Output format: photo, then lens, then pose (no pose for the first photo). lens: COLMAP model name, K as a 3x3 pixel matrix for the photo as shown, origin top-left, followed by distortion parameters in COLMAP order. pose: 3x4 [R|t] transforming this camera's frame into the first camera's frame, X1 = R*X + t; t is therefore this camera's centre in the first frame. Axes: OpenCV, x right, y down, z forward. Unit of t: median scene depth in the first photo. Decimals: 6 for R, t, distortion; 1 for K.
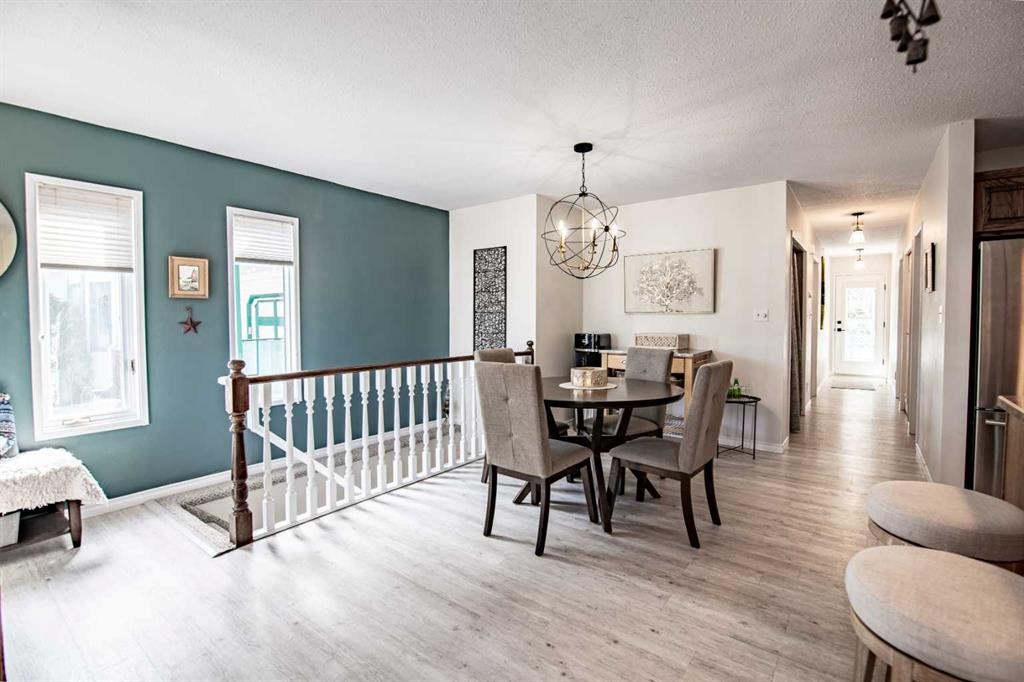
lens RADIAL K [[464.6, 0, 509.0], [0, 464.6, 331.8], [0, 0, 1]] dist [-0.000069, -0.010153]
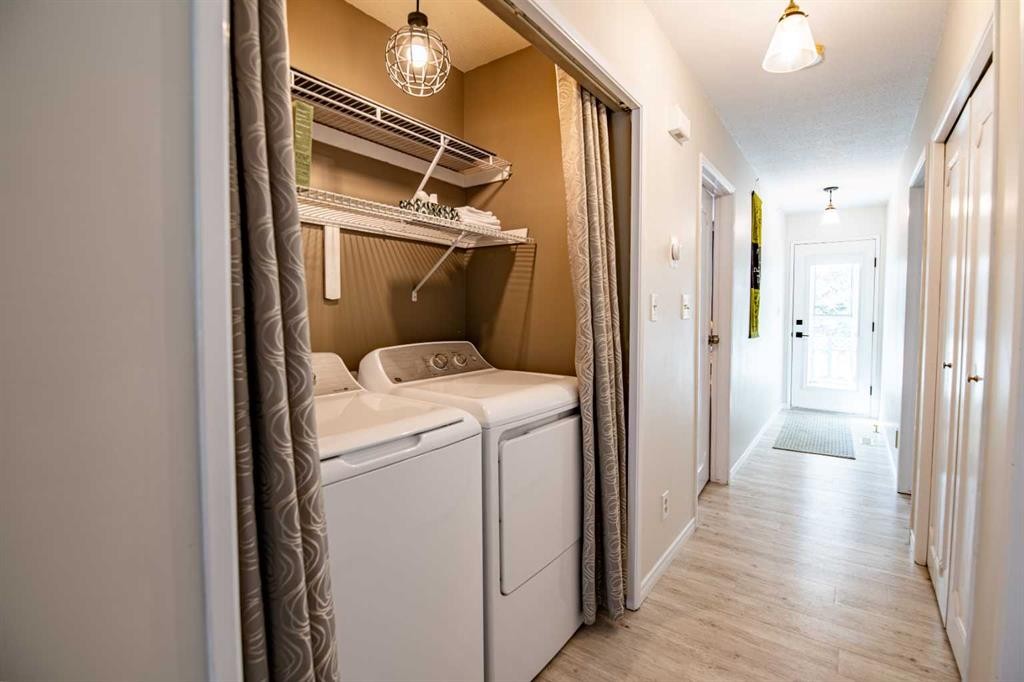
lens RADIAL K [[464.6, 0, 509.0], [0, 464.6, 331.8], [0, 0, 1]] dist [-0.000069, -0.010153]
pose [[0.999830, 0.001867, 0.018325, 0.368038], [-0.002024, 0.999961, 0.008554, -0.013742], [-0.018308, -0.008589, 0.999796, 0.458607]]
